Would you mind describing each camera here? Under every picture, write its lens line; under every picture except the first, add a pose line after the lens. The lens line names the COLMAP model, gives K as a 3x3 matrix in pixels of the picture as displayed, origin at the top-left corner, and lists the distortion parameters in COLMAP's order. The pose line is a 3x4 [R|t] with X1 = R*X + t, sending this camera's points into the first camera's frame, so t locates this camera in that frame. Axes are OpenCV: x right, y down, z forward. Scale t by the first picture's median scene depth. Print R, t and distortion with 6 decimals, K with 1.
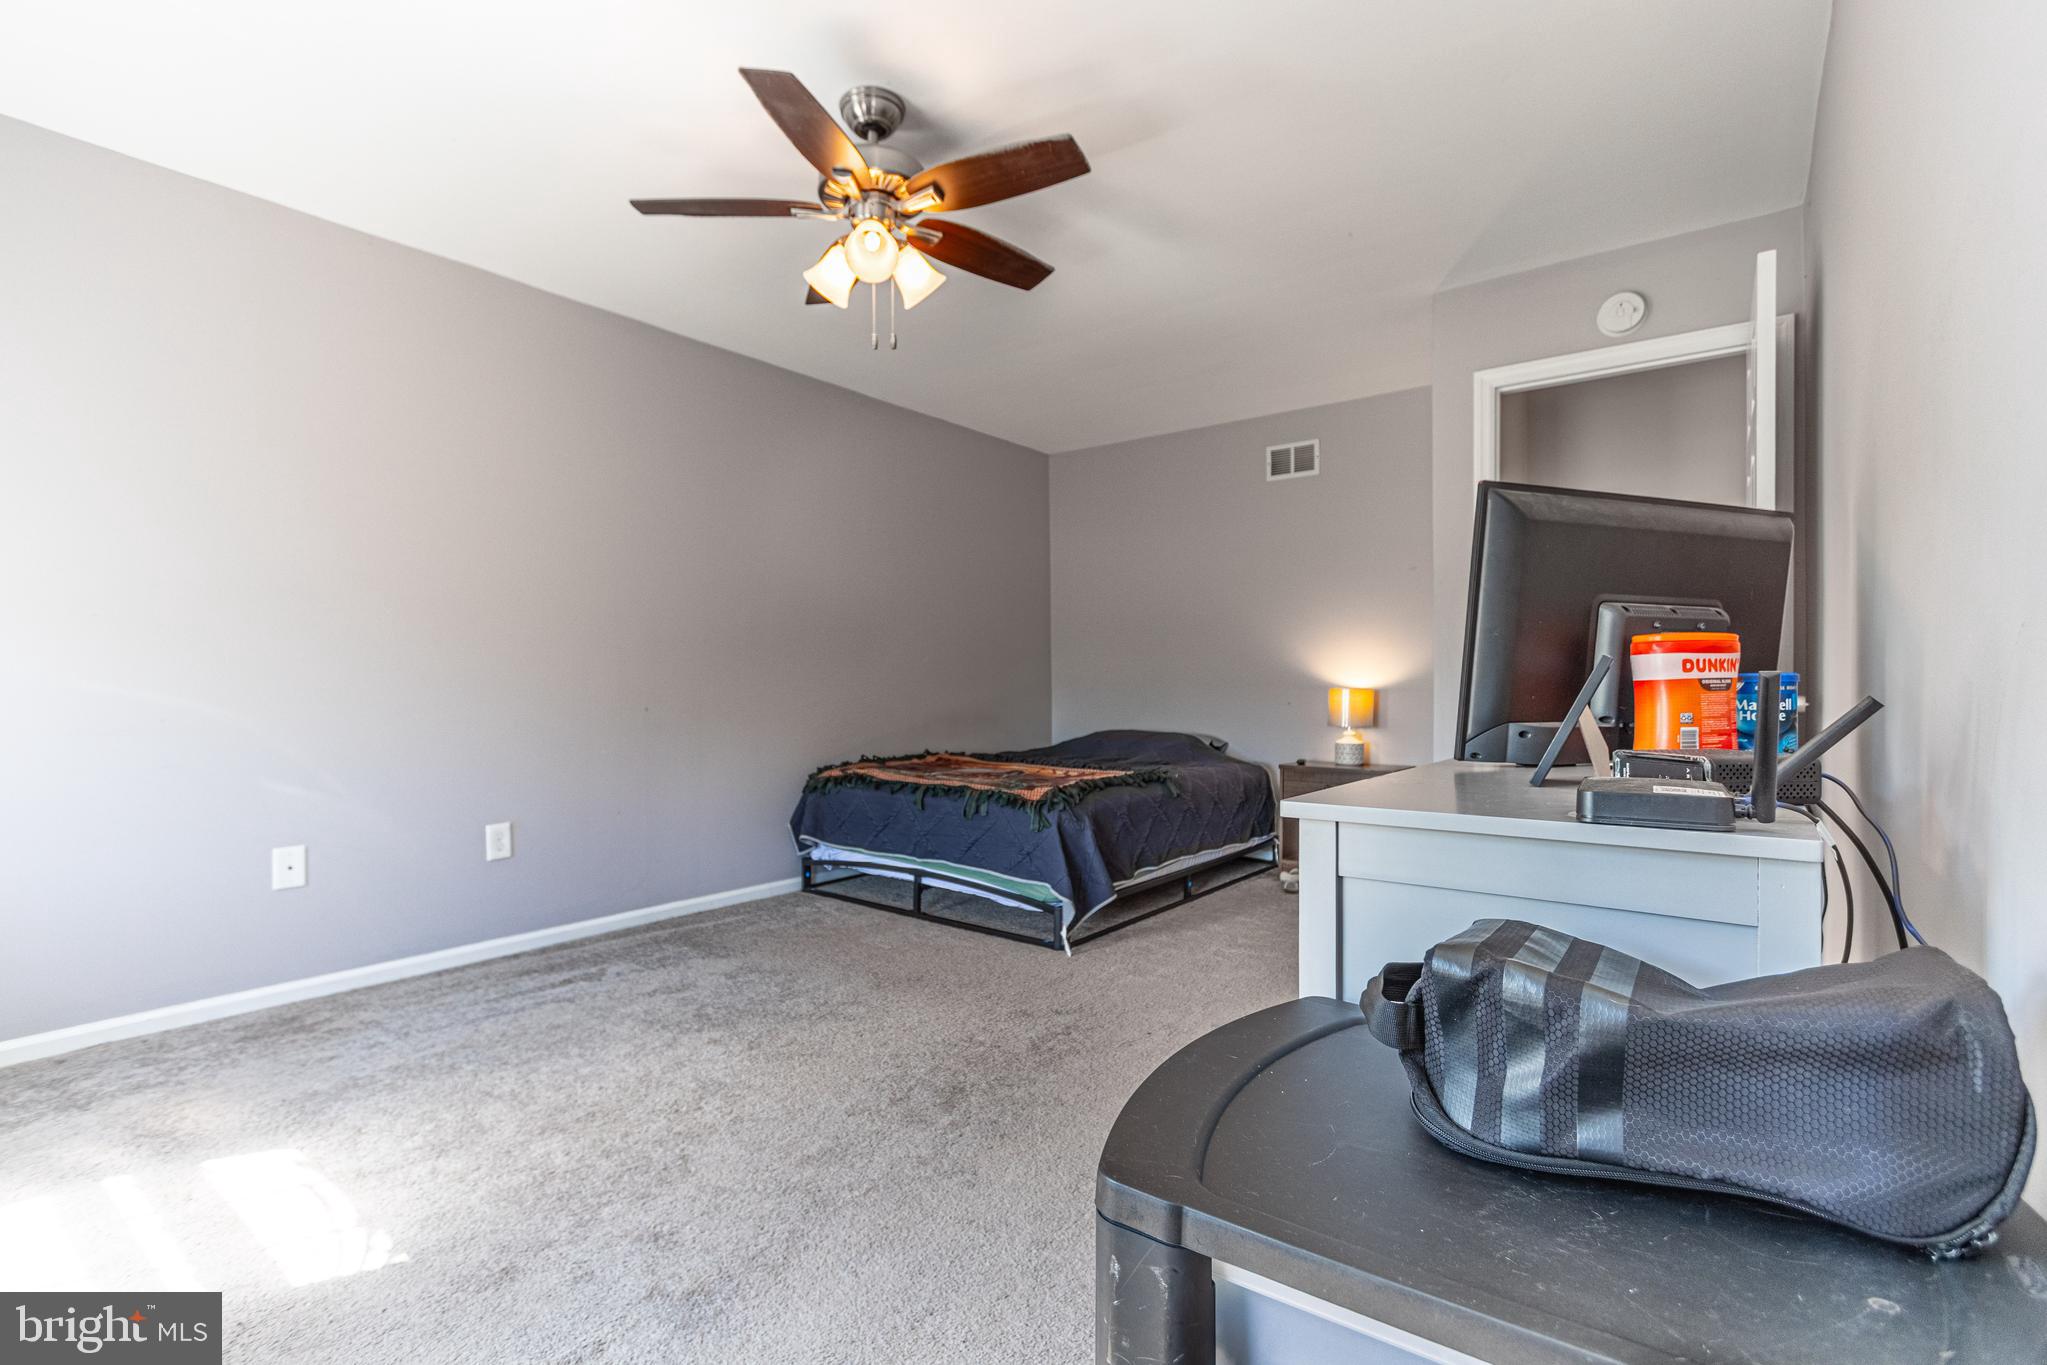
lens RADIAL K [[935.7, 0, 1007.0], [0, 935.7, 682.9], [0, 0, 1]] dist [0.002783, 0.000045]
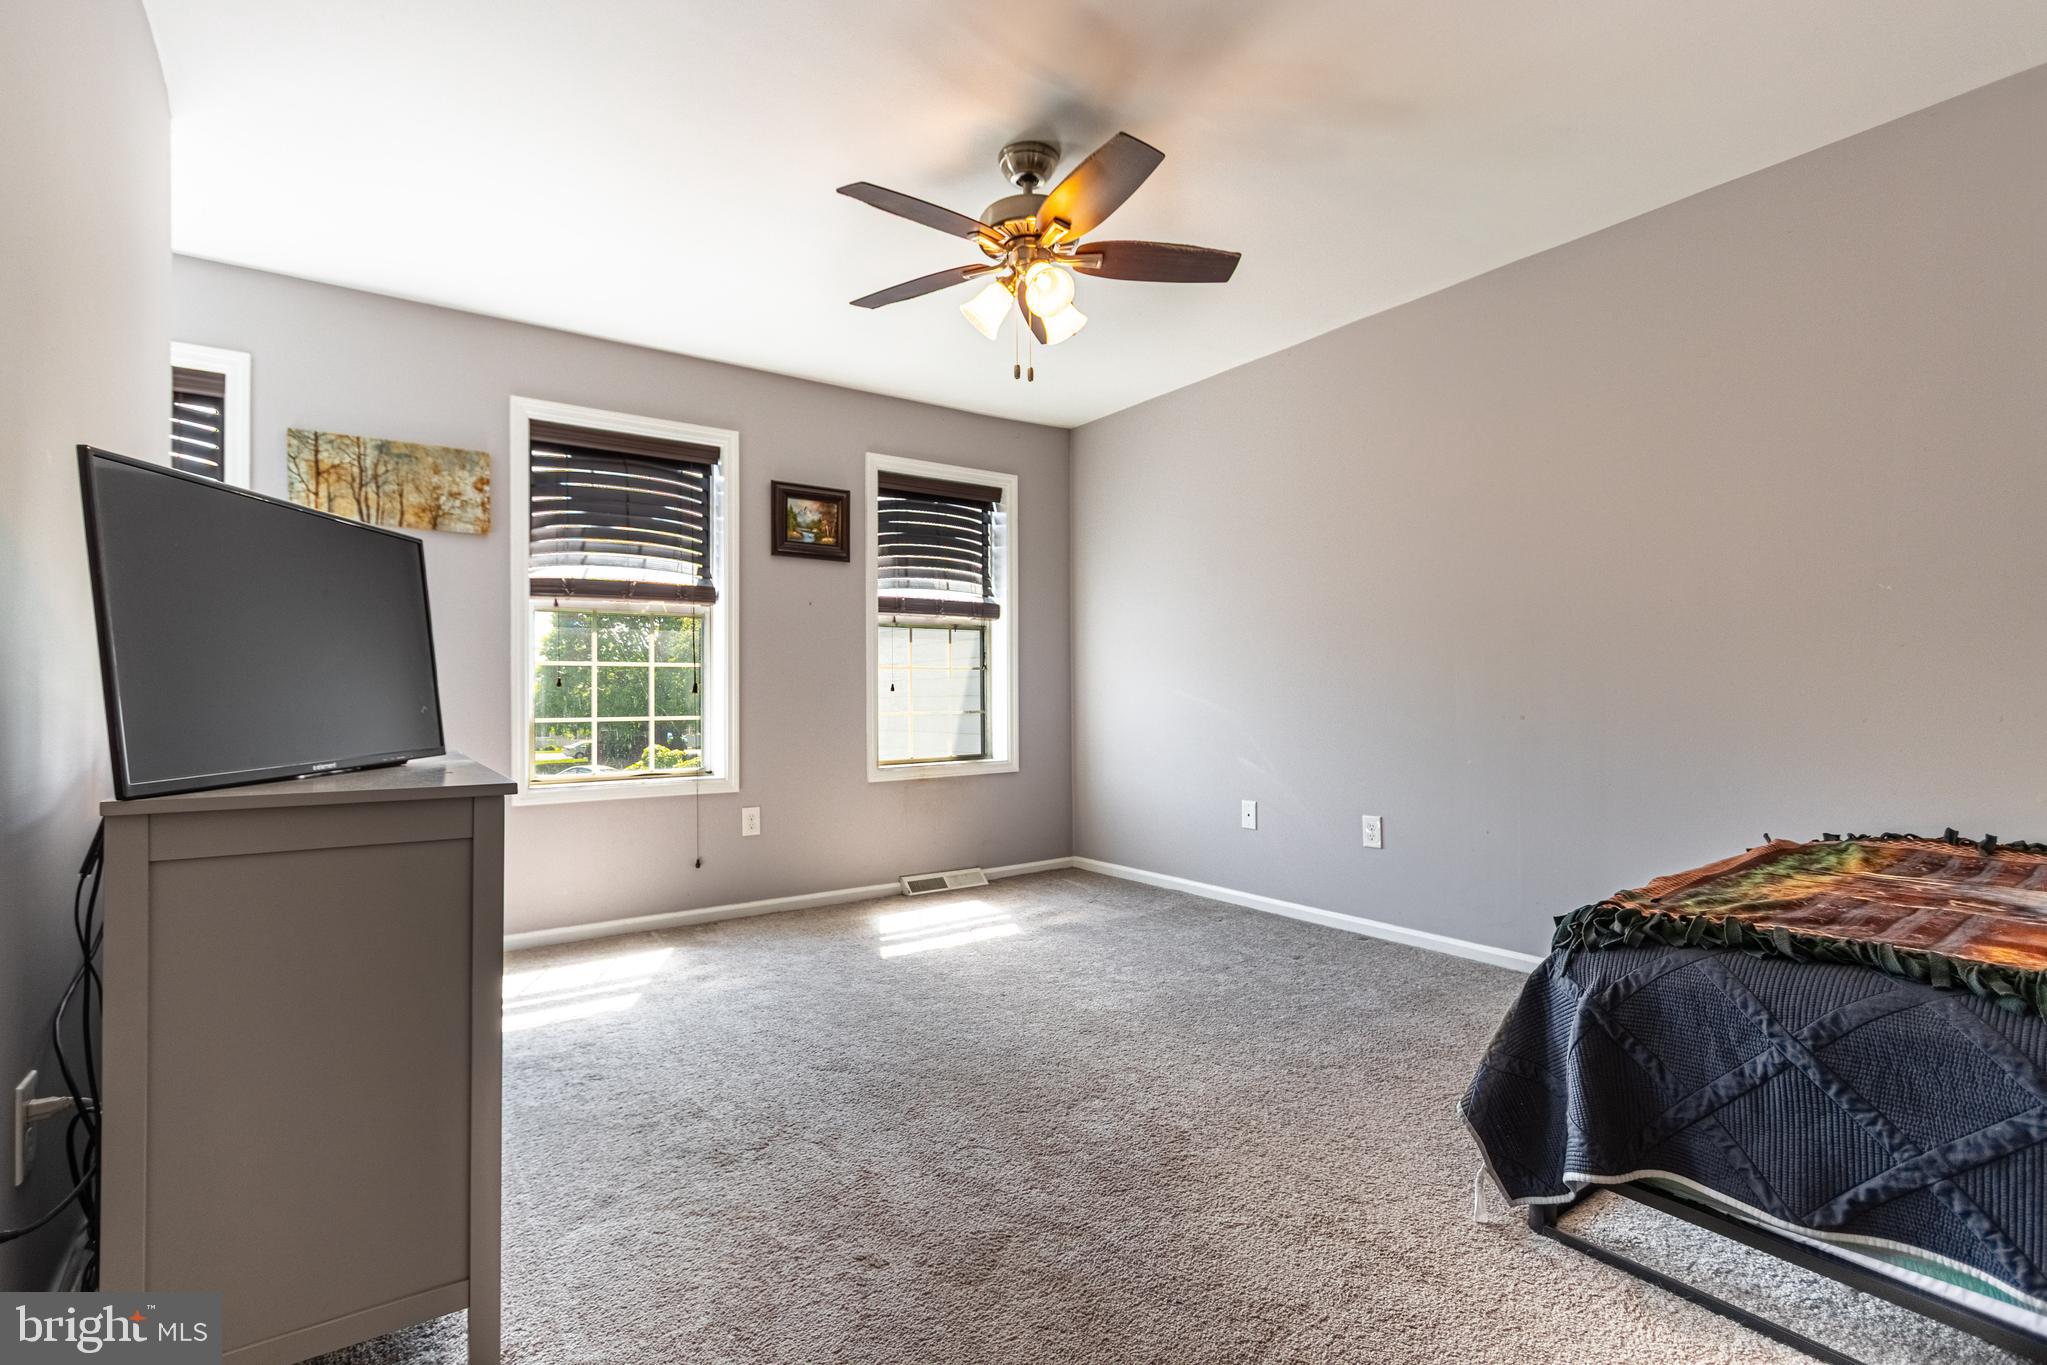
lens RADIAL K [[935.7, 0, 1007.0], [0, 935.7, 682.9], [0, 0, 1]] dist [0.002783, 0.000045]
pose [[-0.255030, -0.001187, -0.966932, 0.574740], [0.001159, 0.999998, -0.001533, -0.007243], [0.966932, -0.001512, -0.255028, 0.767573]]
